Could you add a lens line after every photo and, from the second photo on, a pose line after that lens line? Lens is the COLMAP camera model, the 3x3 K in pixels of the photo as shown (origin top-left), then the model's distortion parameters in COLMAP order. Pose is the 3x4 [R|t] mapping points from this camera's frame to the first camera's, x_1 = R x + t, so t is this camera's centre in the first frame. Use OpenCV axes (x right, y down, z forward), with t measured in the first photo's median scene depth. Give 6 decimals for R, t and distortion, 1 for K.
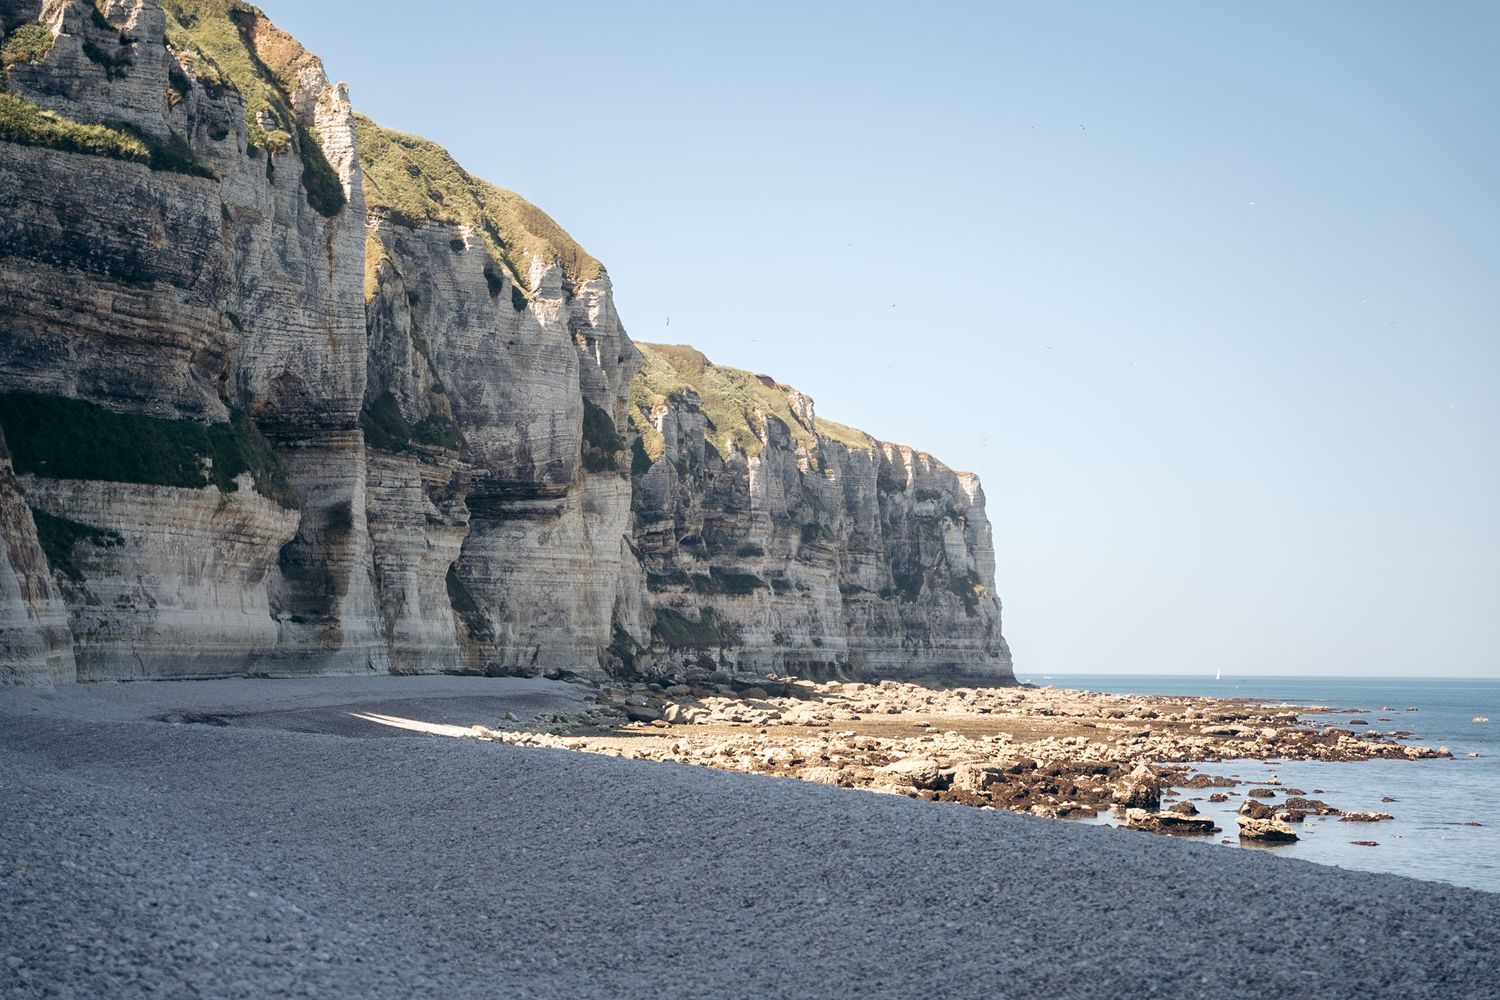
lens RADIAL K [[3005.5, 0, 750.0], [0, 3005.5, 500.0], [0, 0, 1]] dist [0.296767, 0.035472]
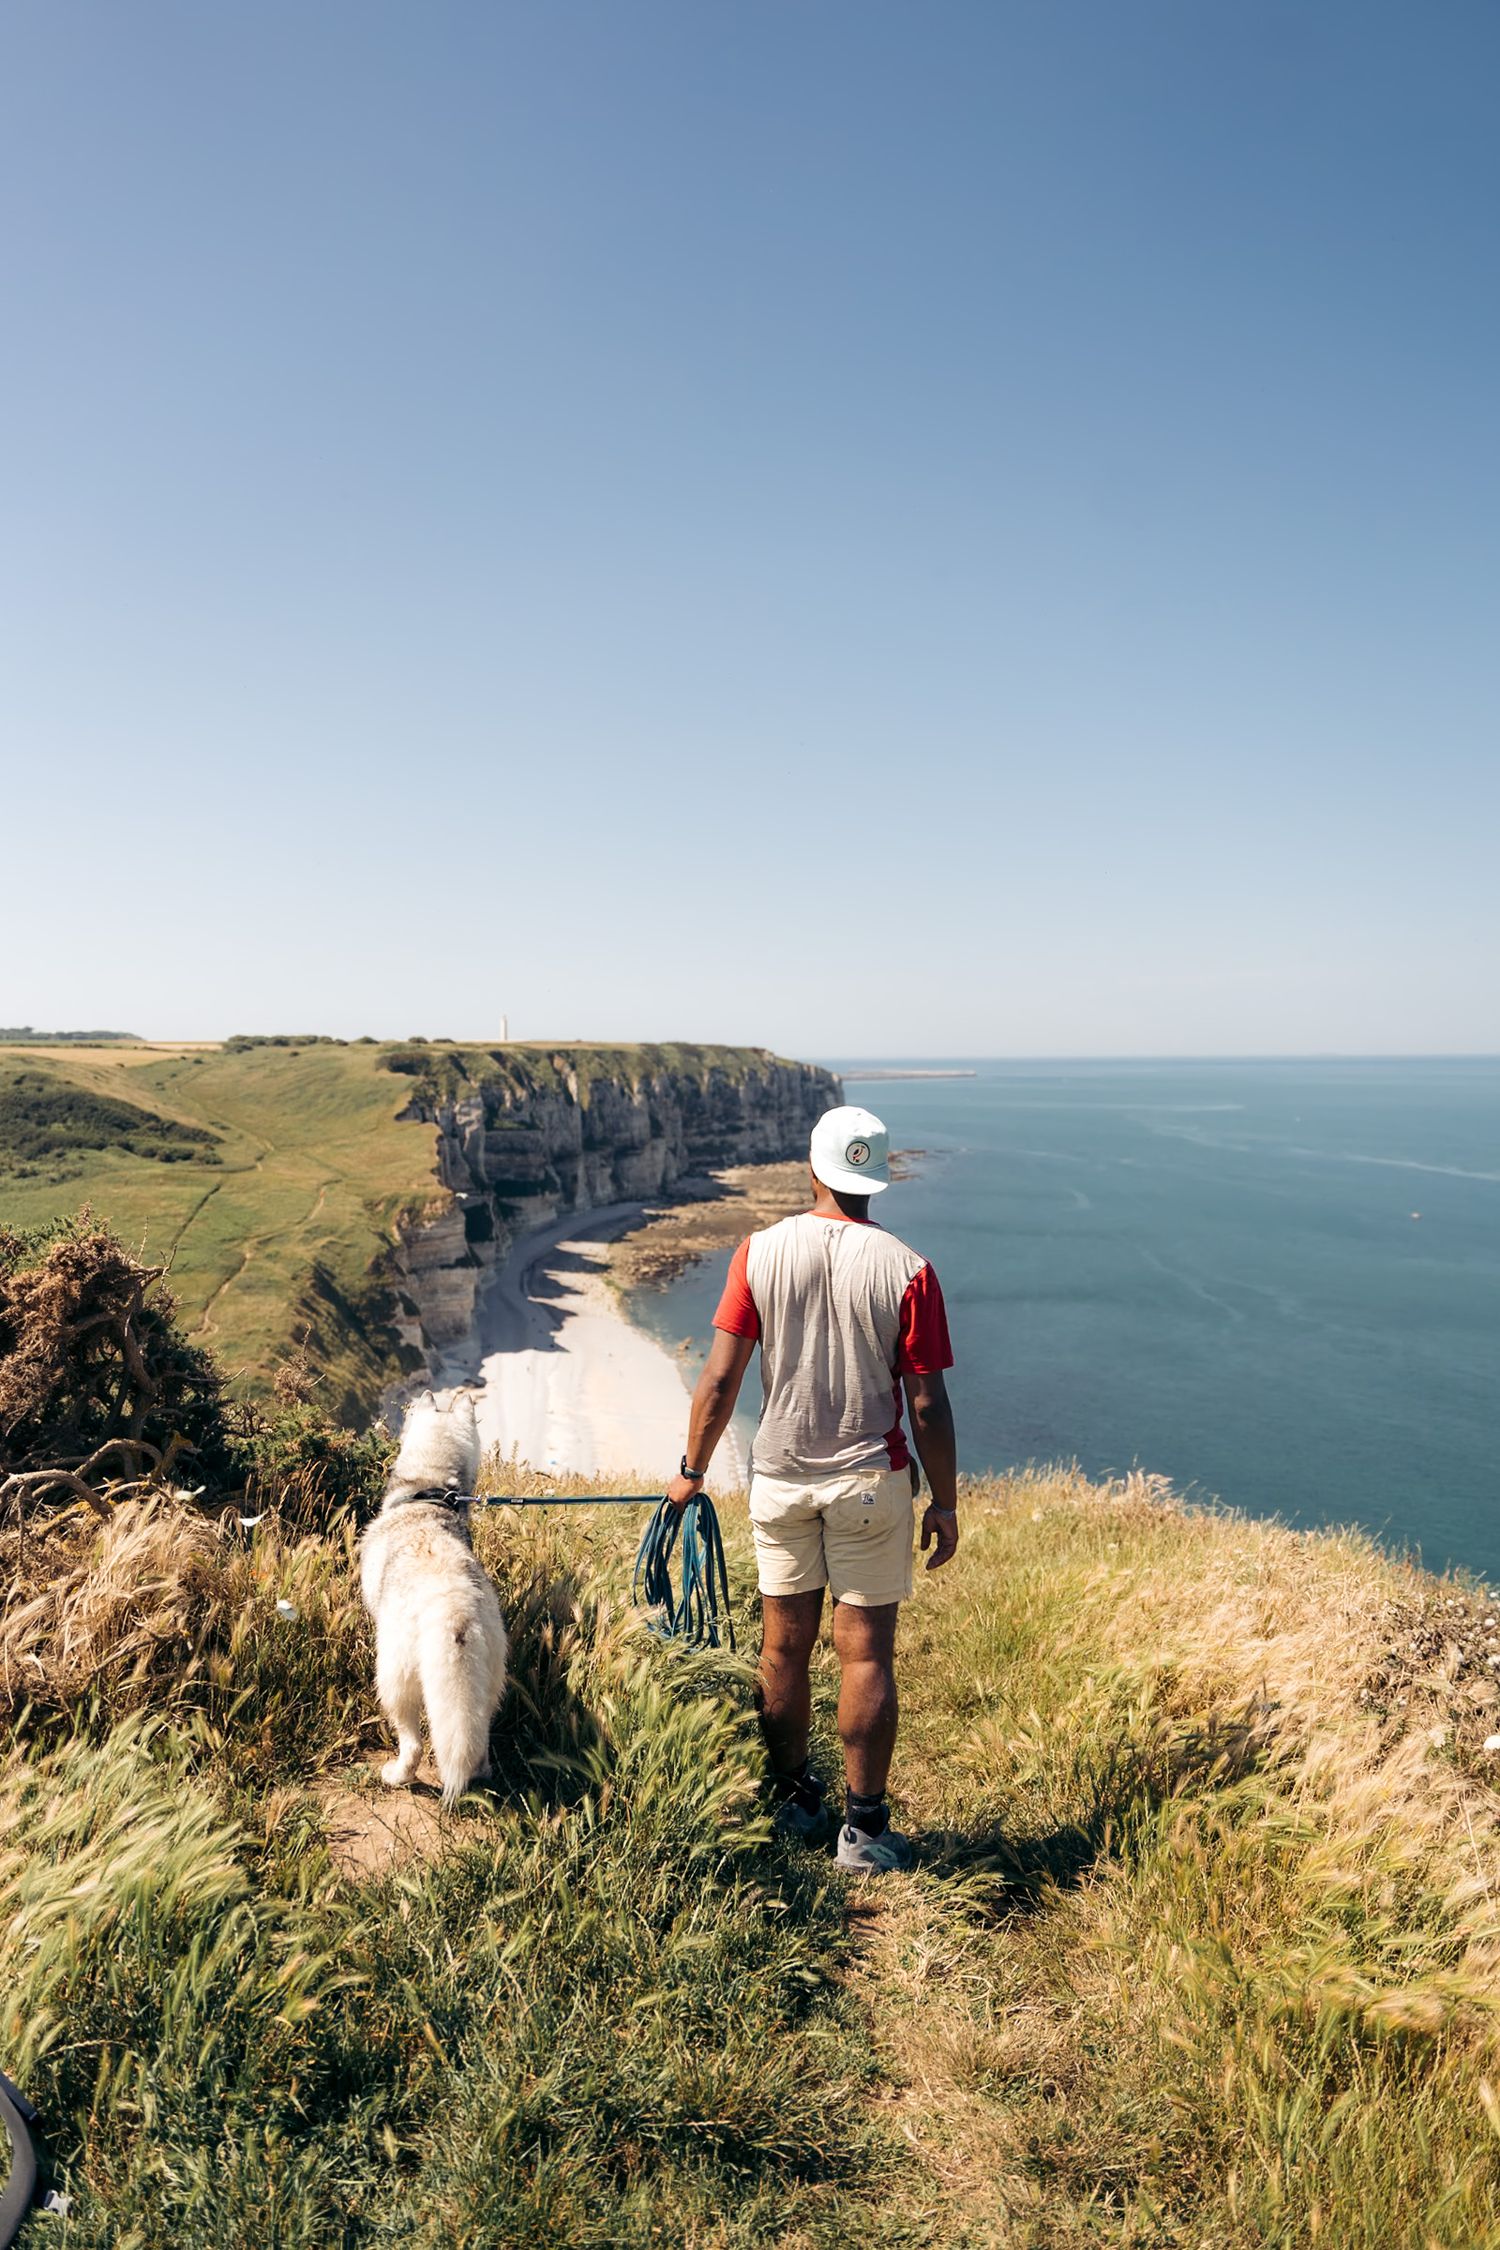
lens RADIAL K [[1564.3, 0, 750.0], [0, 1564.3, 1125.0], [0, 0, 1]] dist [0.000325, -0.000613]
pose [[0.996904, -0.007576, -0.078259, 0.199034], [0.015458, 0.994806, 0.100606, -0.201138], [0.077091, -0.101504, 0.991844, -0.815121]]
